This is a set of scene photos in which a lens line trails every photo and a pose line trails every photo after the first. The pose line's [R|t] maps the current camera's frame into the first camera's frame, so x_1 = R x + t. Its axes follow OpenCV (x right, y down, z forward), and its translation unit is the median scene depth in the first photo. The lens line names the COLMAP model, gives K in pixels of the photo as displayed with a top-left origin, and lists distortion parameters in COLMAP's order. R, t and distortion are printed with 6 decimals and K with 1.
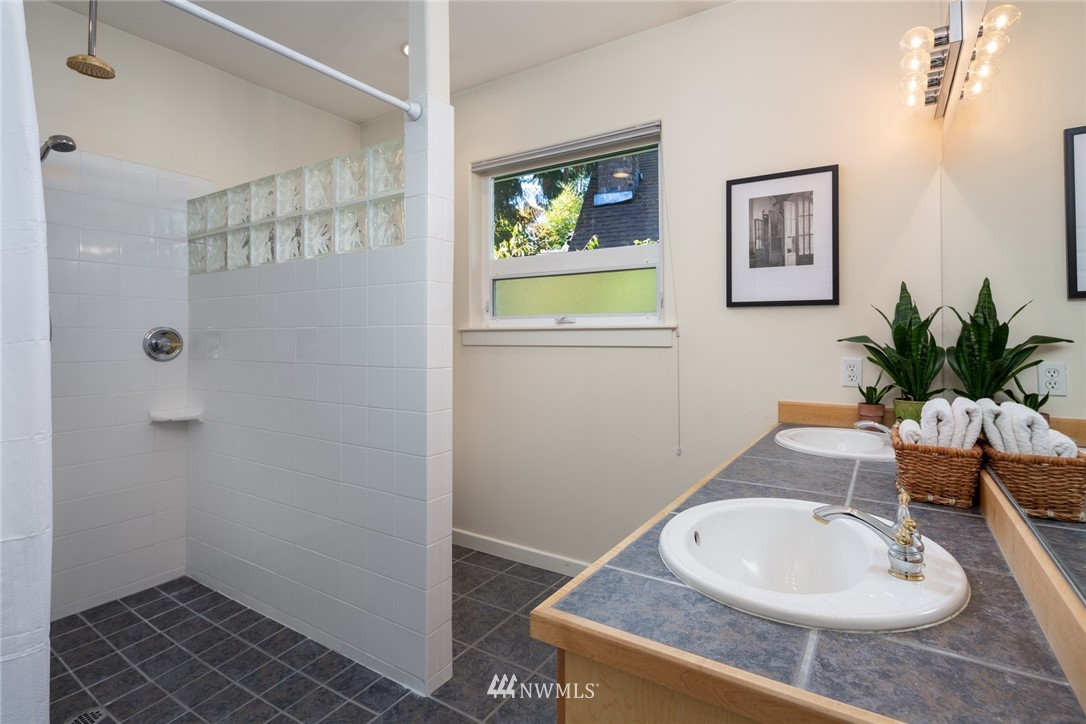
lens RADIAL K [[532.9, 0, 544.0], [0, 532.9, 330.5], [0, 0, 1]] dist [0.005918, 0.000616]
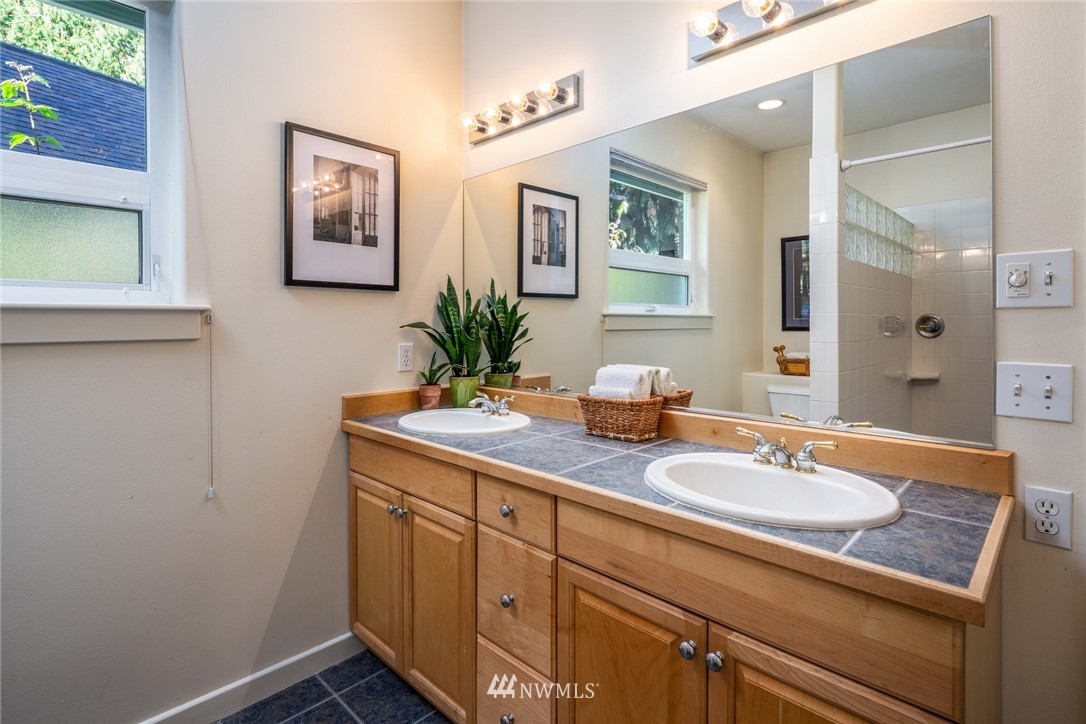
lens RADIAL K [[532.9, 0, 545.3], [0, 532.9, 323.9], [0, 0, 1]] dist [0.005918, 0.000616]
pose [[0.195901, -0.004986, 0.980611, -0.368868], [-0.006405, 0.999959, 0.006364, 0.005003], [-0.980603, -0.007527, 0.195861, 0.516728]]
